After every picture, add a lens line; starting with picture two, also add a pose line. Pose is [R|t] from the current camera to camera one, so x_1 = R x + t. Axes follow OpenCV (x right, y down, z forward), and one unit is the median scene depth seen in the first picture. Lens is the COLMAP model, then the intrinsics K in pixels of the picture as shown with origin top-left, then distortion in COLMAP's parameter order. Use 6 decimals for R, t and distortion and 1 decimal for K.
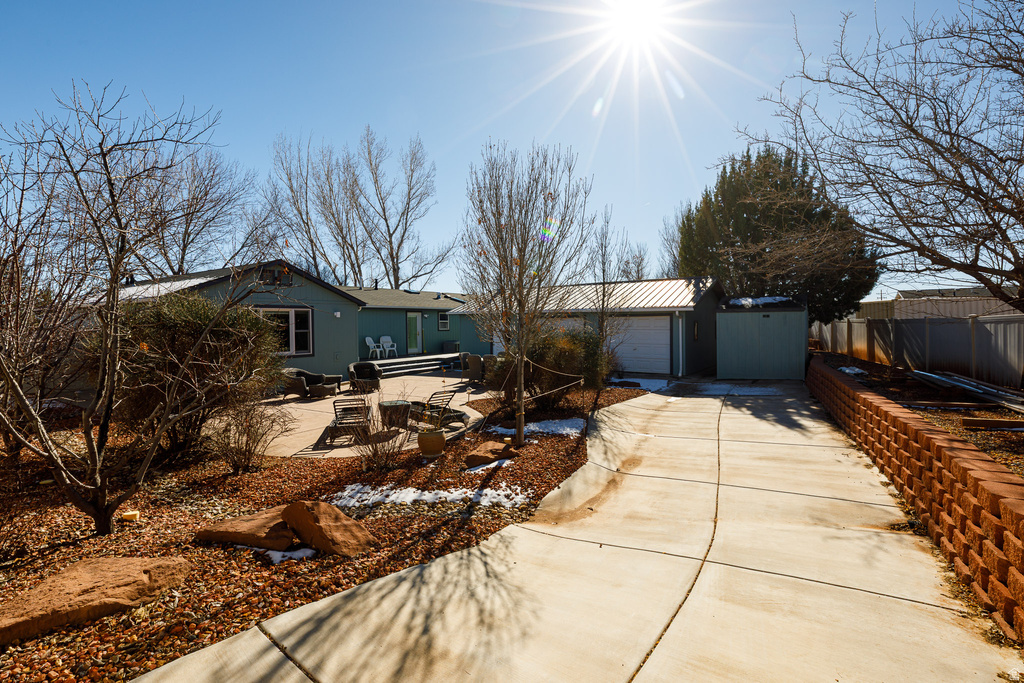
lens RADIAL K [[468.7, 0, 509.4], [0, 468.7, 332.0], [0, 0, 1]] dist [-0.000028, 0.000041]
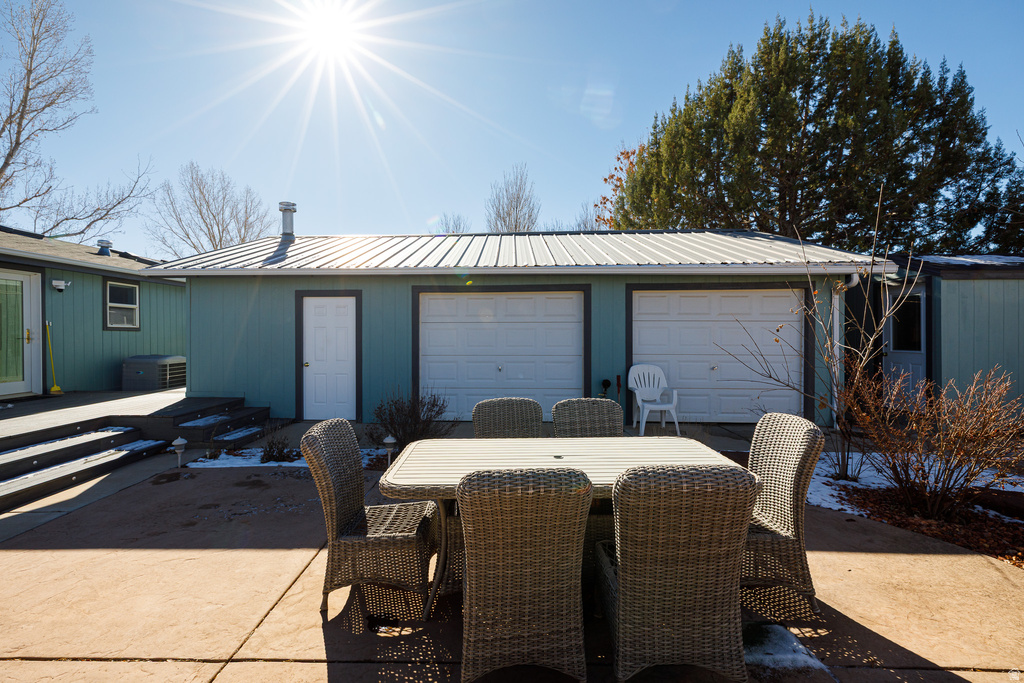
lens RADIAL K [[460.9, 0, 487.4], [0, 460.9, 333.6], [0, 0, 1]] dist [0.003304, -0.000964]
pose [[0.848426, 0.005010, 0.529291, -0.087588], [0.004300, 0.999857, -0.016357, 0.007776], [-0.529297, 0.016154, 0.848283, 0.526007]]
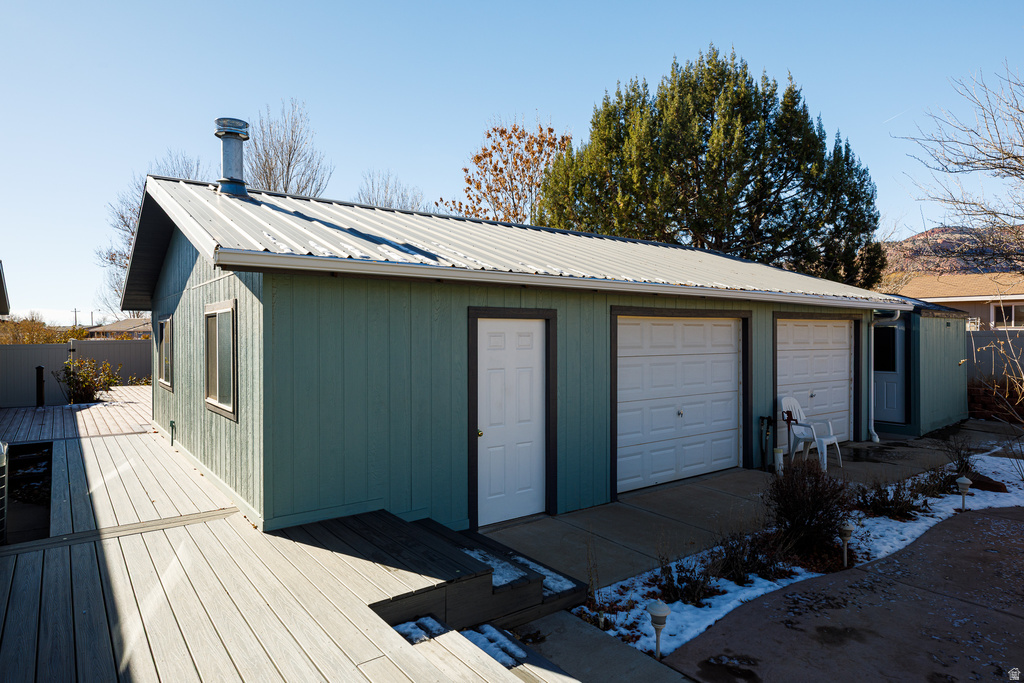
lens RADIAL K [[597.8, 0, 510.3], [0, 597.8, 339.2], [0, 0, 1]] dist [0.013798, -0.000261]
pose [[0.312935, 0.001387, 0.949774, -0.231920], [0.016567, 0.999839, -0.006919, -0.010515], [-0.949630, 0.017900, 0.312862, 0.746446]]
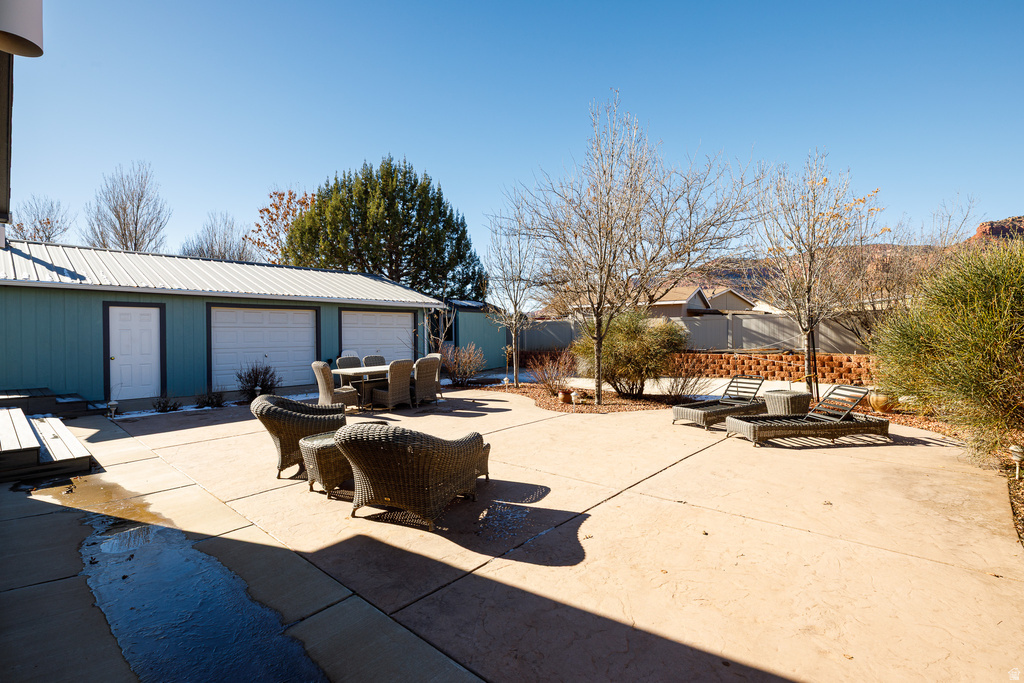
lens RADIAL K [[476.0, 0, 503.8], [0, 476.0, 334.0], [0, 0, 1]] dist [-0.000306, 0.000644]
pose [[0.130103, 0.010177, 0.991448, -0.366499], [0.024796, 0.999601, -0.013515, 0.015102], [-0.991190, 0.026342, 0.129799, 0.466469]]
